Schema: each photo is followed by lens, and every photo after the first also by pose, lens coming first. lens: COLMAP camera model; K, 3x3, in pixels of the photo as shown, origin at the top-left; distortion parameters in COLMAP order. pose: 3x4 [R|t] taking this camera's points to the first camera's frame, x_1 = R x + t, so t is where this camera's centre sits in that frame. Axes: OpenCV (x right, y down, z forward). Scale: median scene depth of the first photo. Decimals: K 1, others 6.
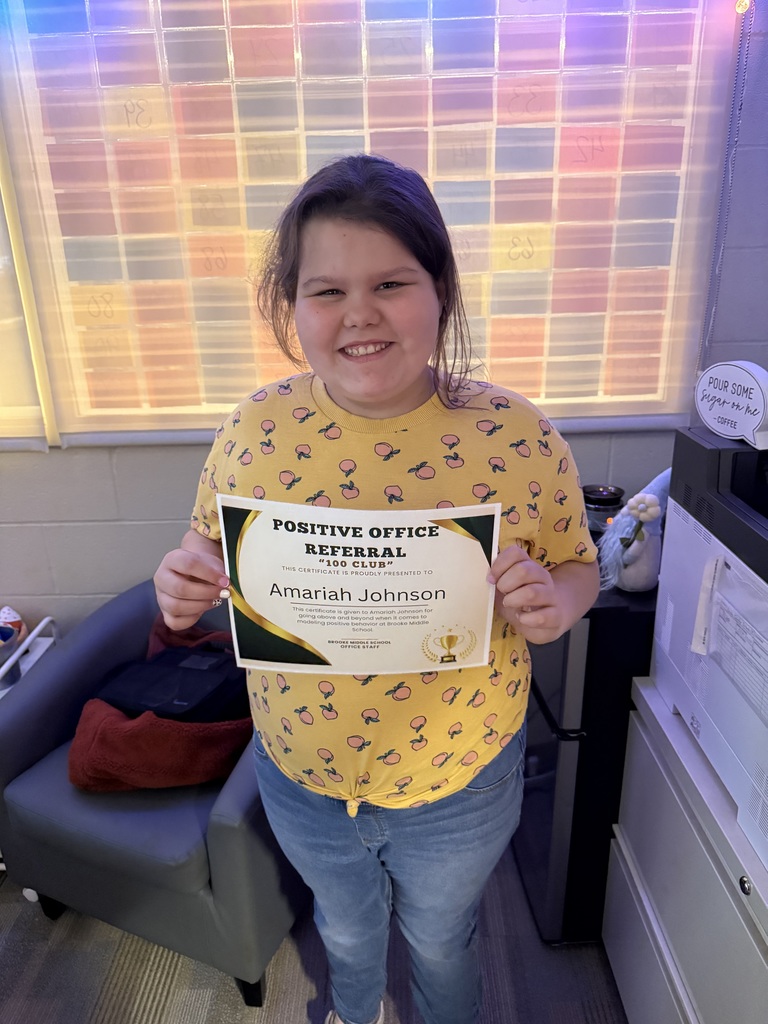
lens RADIAL K [[712.4, 0, 382.5], [0, 712.4, 512.7], [0, 0, 1]] dist [0.001423, -0.016853]
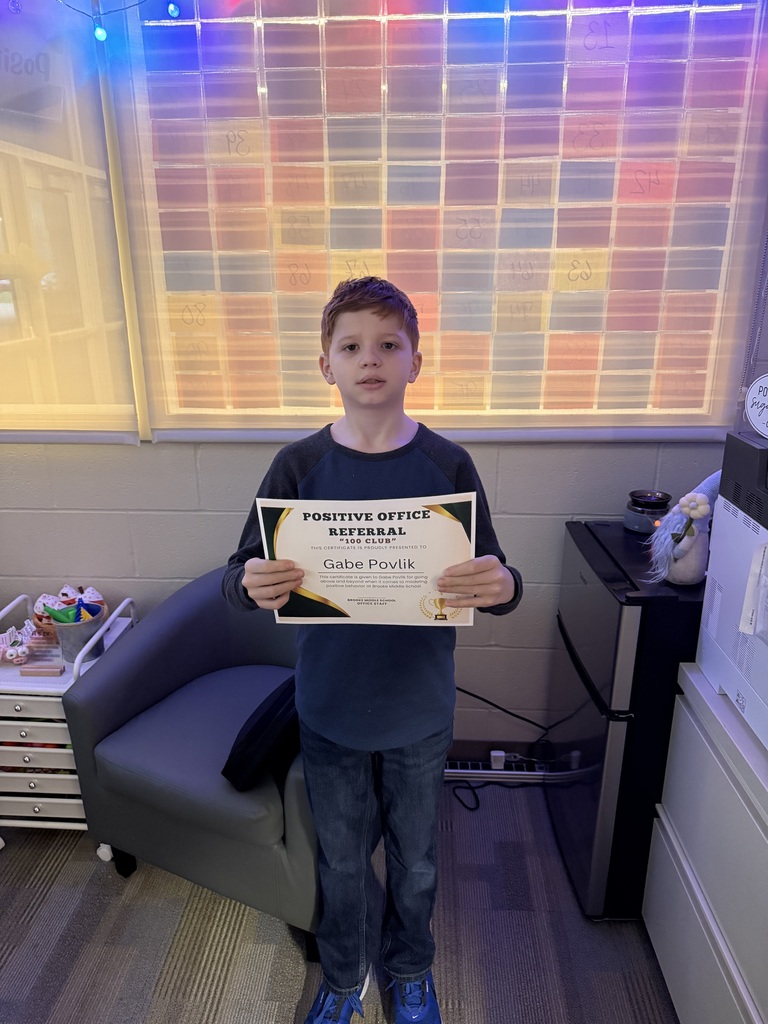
lens RADIAL K [[712.4, 0, 382.9], [0, 712.4, 509.7], [0, 0, 1]] dist [0.001423, -0.016853]
pose [[0.998916, 0.031846, -0.033942, -0.060291], [-0.032866, 0.999012, -0.029927, 0.038507], [0.032955, 0.031010, 0.998976, -0.089587]]
